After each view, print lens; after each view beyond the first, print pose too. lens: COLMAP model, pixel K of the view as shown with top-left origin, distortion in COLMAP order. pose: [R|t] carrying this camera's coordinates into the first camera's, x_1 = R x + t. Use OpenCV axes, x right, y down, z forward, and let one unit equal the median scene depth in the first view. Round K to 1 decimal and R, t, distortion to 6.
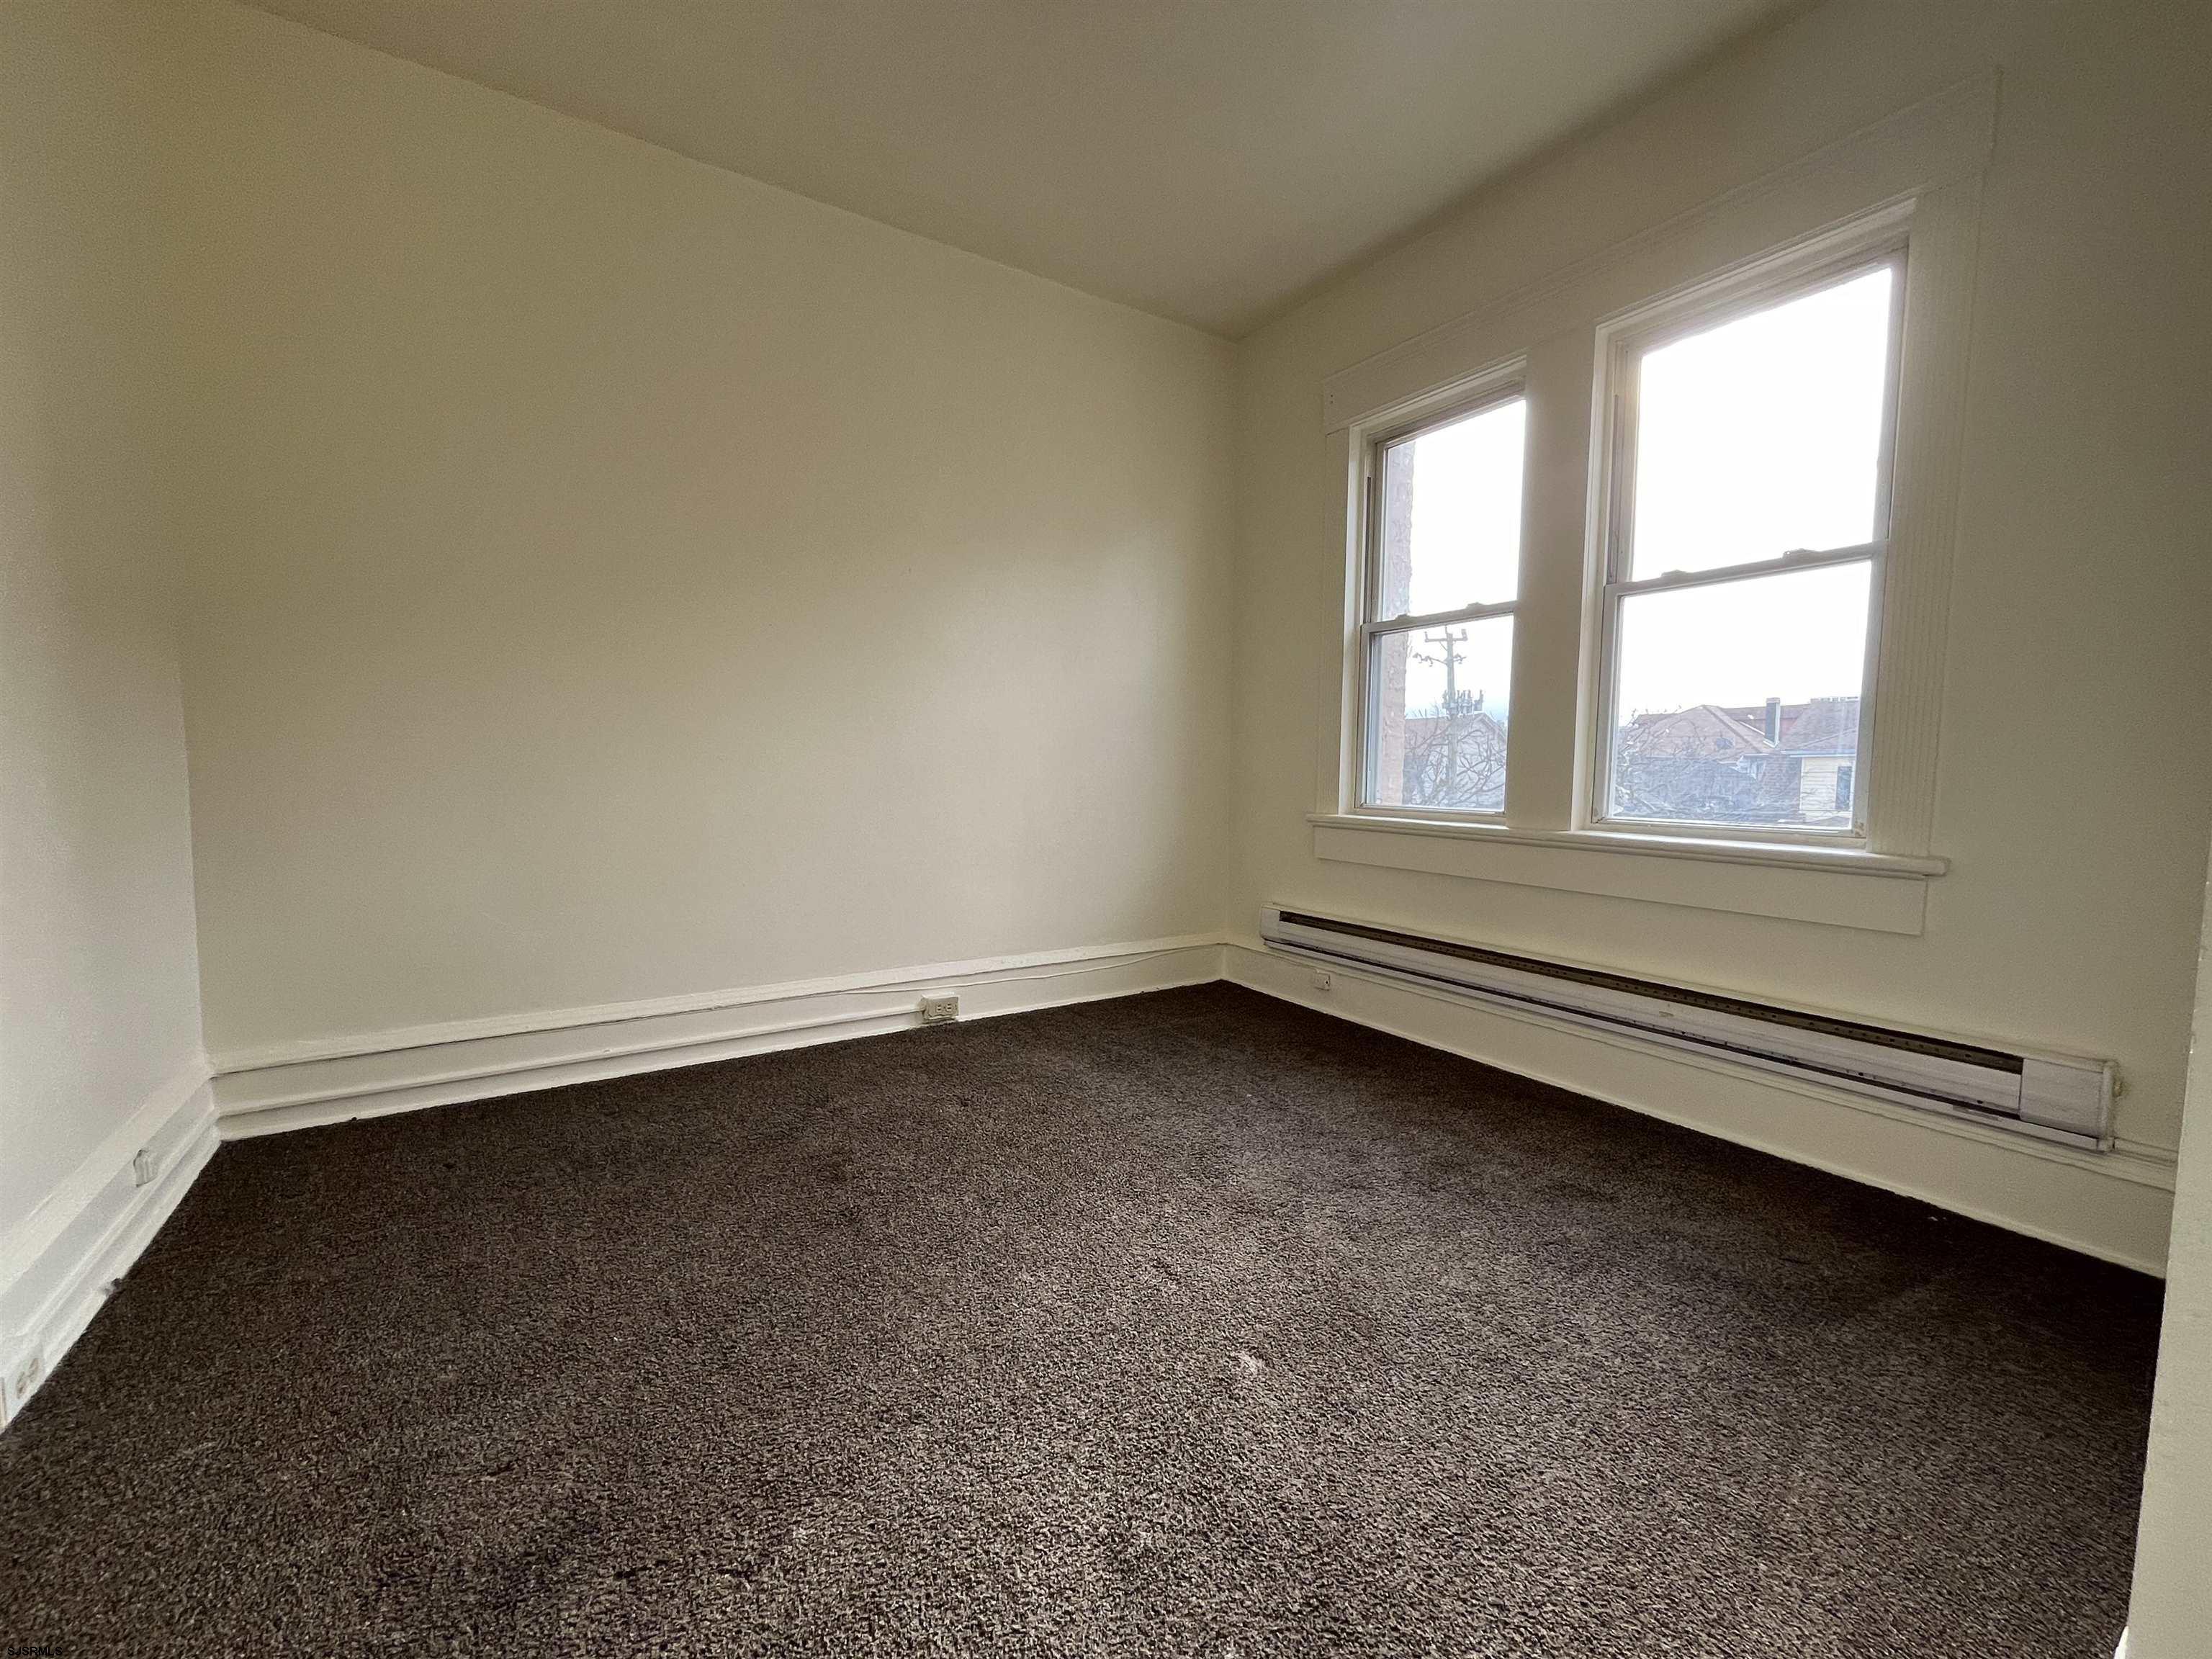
lens RADIAL K [[891.9, 0, 1106.0], [0, 891.9, 829.5], [0, 0, 1]] dist [-0.001479, -0.000425]
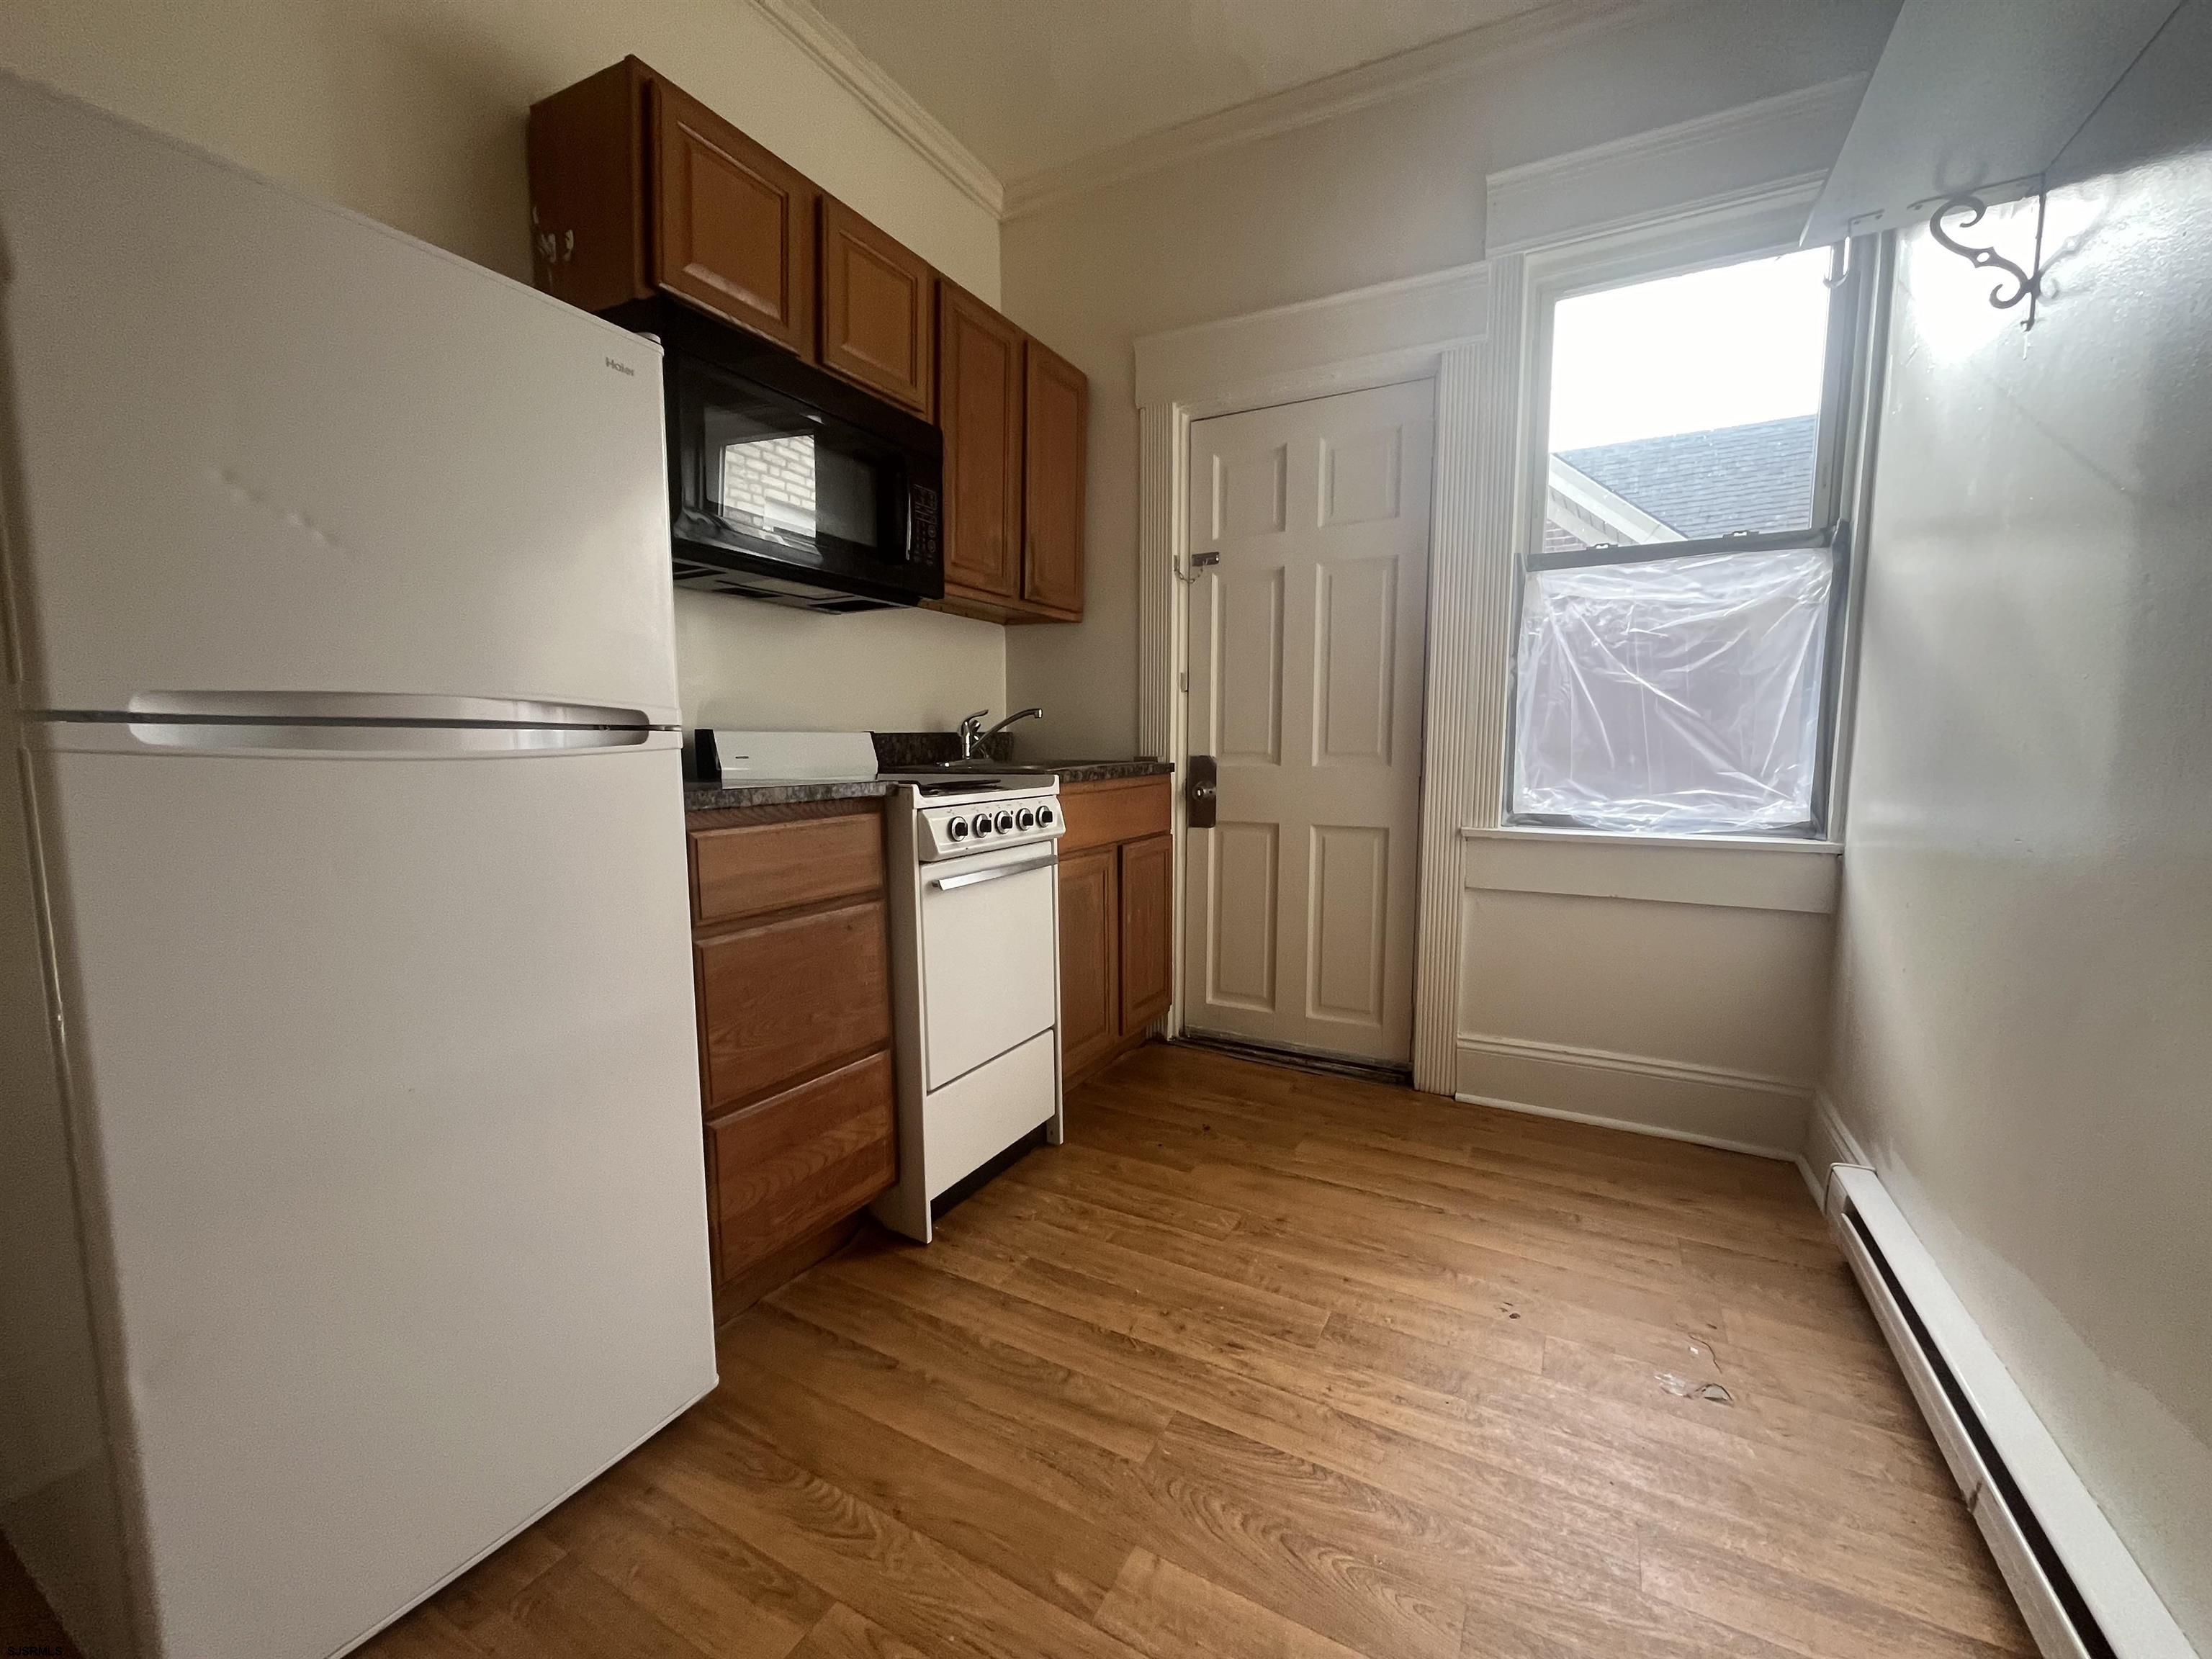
lens RADIAL K [[891.9, 0, 1106.0], [0, 891.9, 829.5], [0, 0, 1]] dist [-0.001479, -0.000425]
pose [[0.882823, -0.051922, 0.466827, -0.486454], [0.043265, 0.998635, 0.029250, -0.069456], [-0.467709, -0.005625, 0.883865, 0.741648]]
